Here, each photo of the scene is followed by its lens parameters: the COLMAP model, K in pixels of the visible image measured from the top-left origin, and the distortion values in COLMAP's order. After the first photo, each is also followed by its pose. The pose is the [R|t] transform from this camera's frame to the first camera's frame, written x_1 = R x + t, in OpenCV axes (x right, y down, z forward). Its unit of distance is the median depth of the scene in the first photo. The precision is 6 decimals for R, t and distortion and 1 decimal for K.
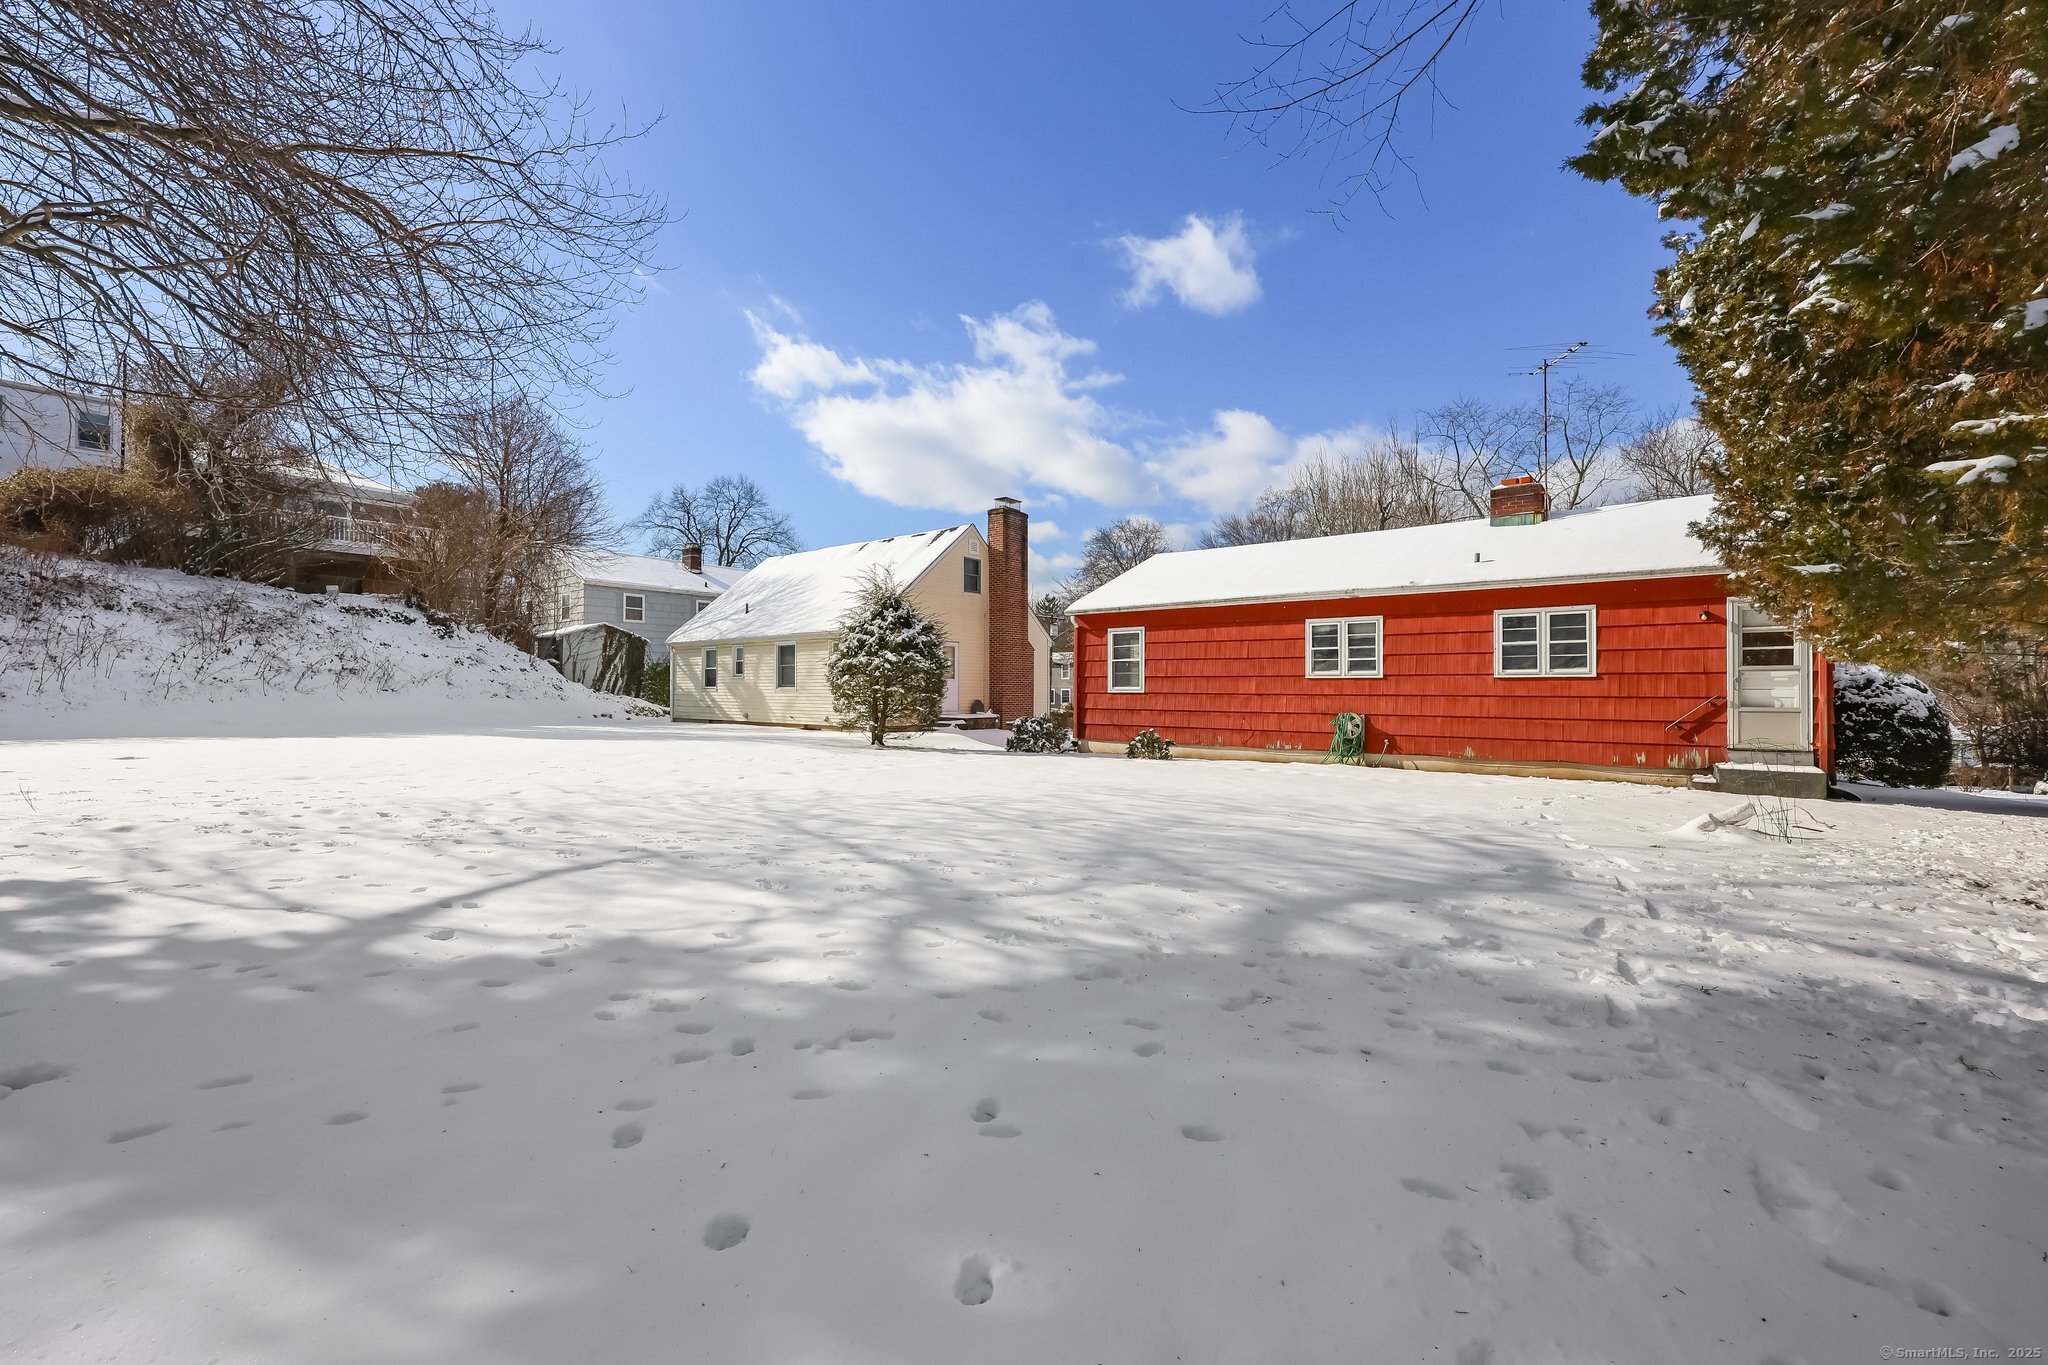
lens RADIAL K [[830.6, 0, 1022.8], [0, 830.6, 688.3], [0, 0, 1]] dist [-0.001129, -0.000001]
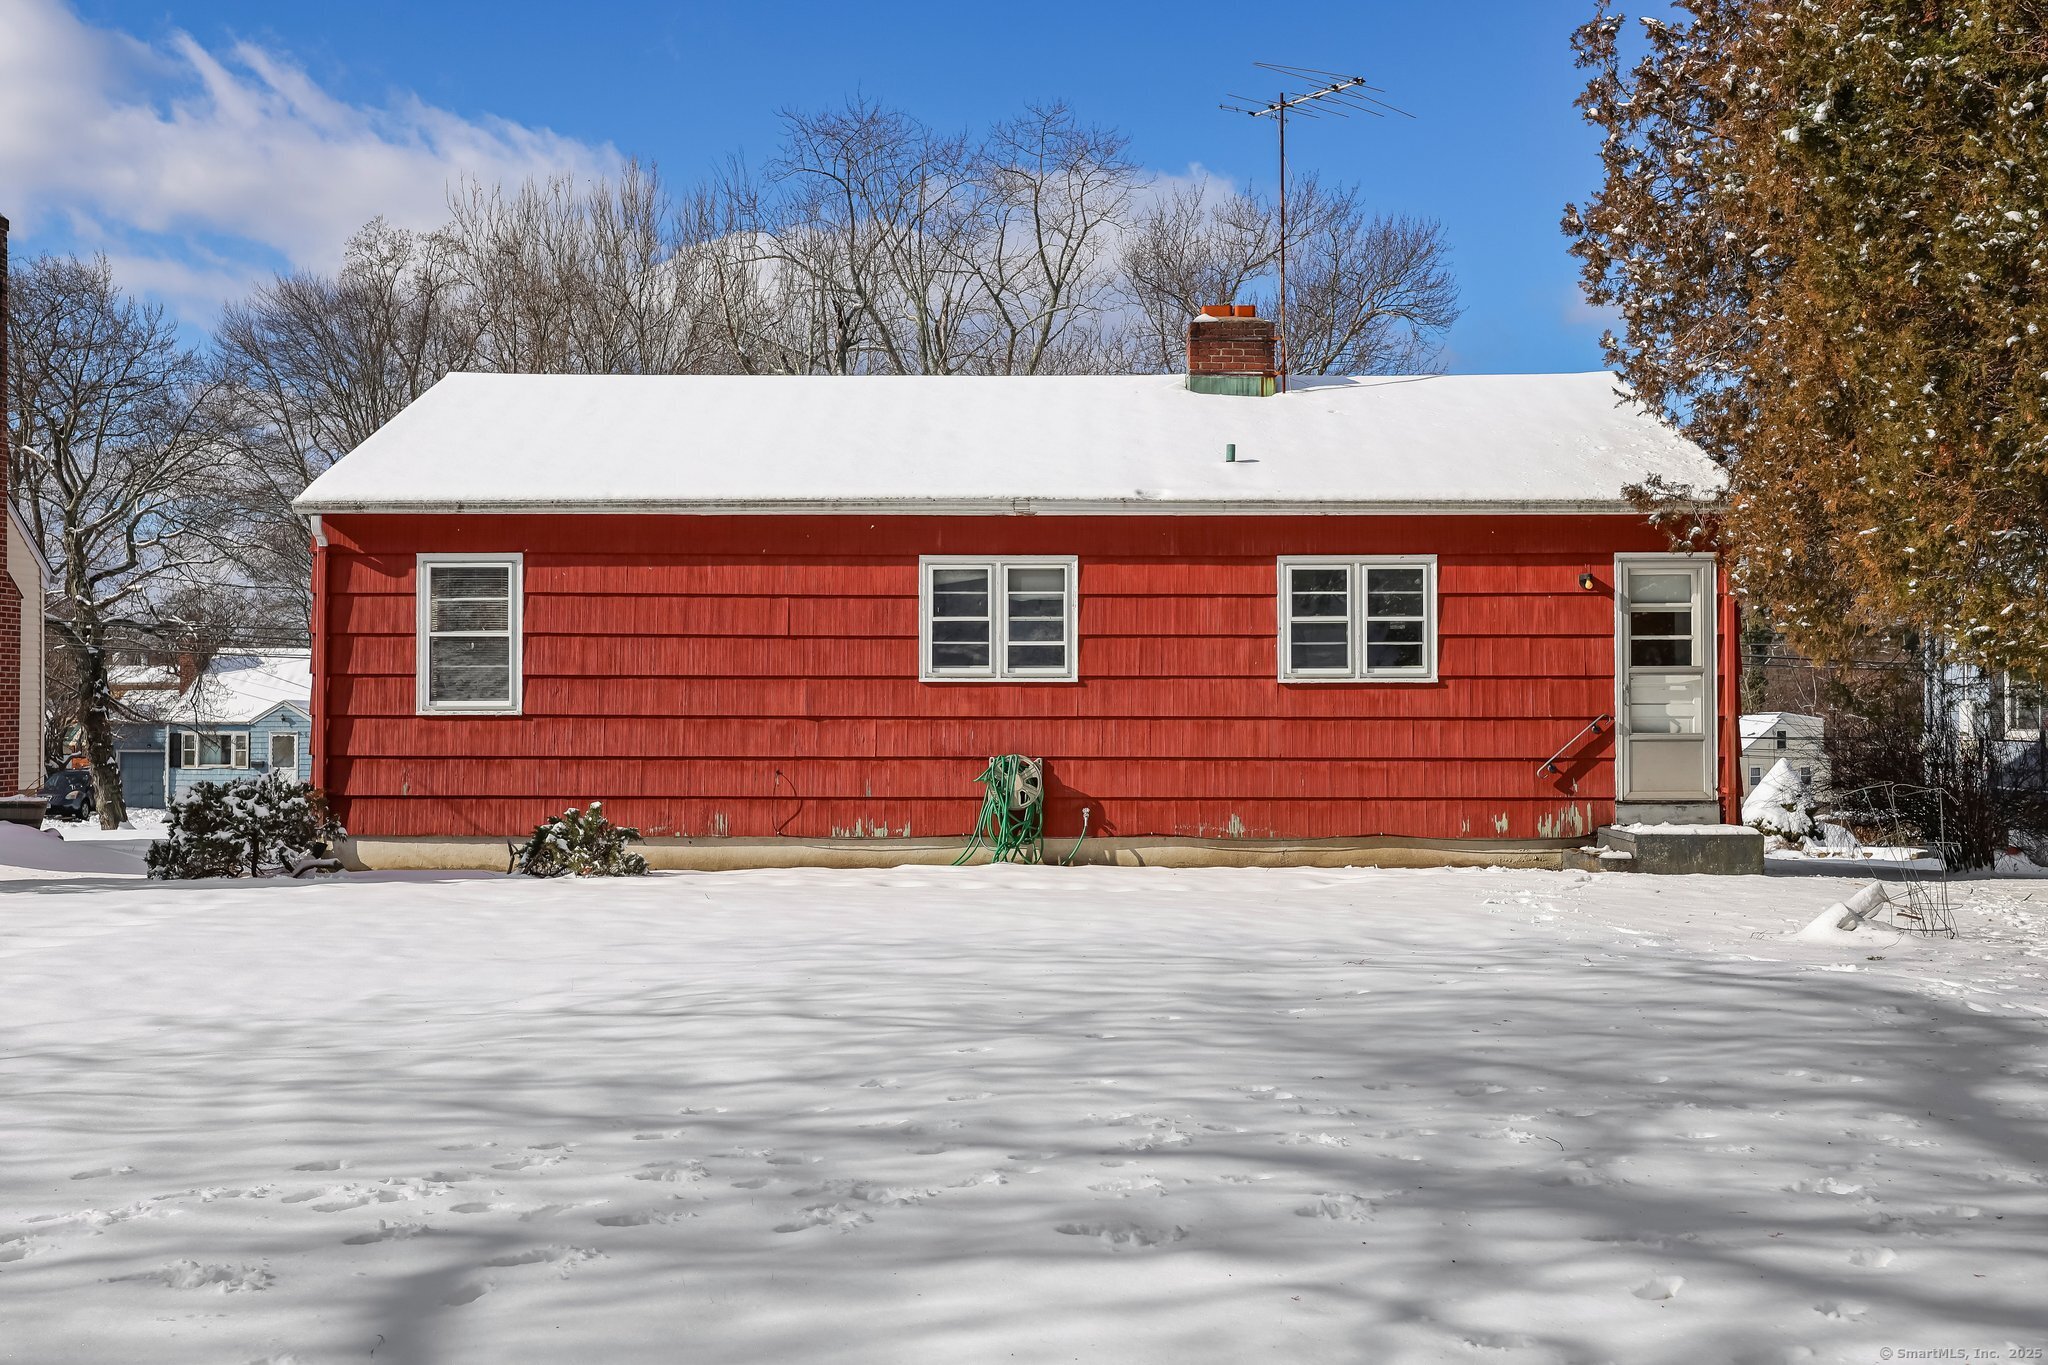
lens RADIAL K [[1990.2, 0, 1023.3], [0, 1990.2, 684.0], [0, 0, 1]] dist [0.011523, 0.000000]
pose [[0.788125, 0.005176, 0.615493, -0.314453], [0.001535, 0.999945, -0.010375, 0.000658], [-0.615513, 0.009121, 0.788074, 0.093397]]
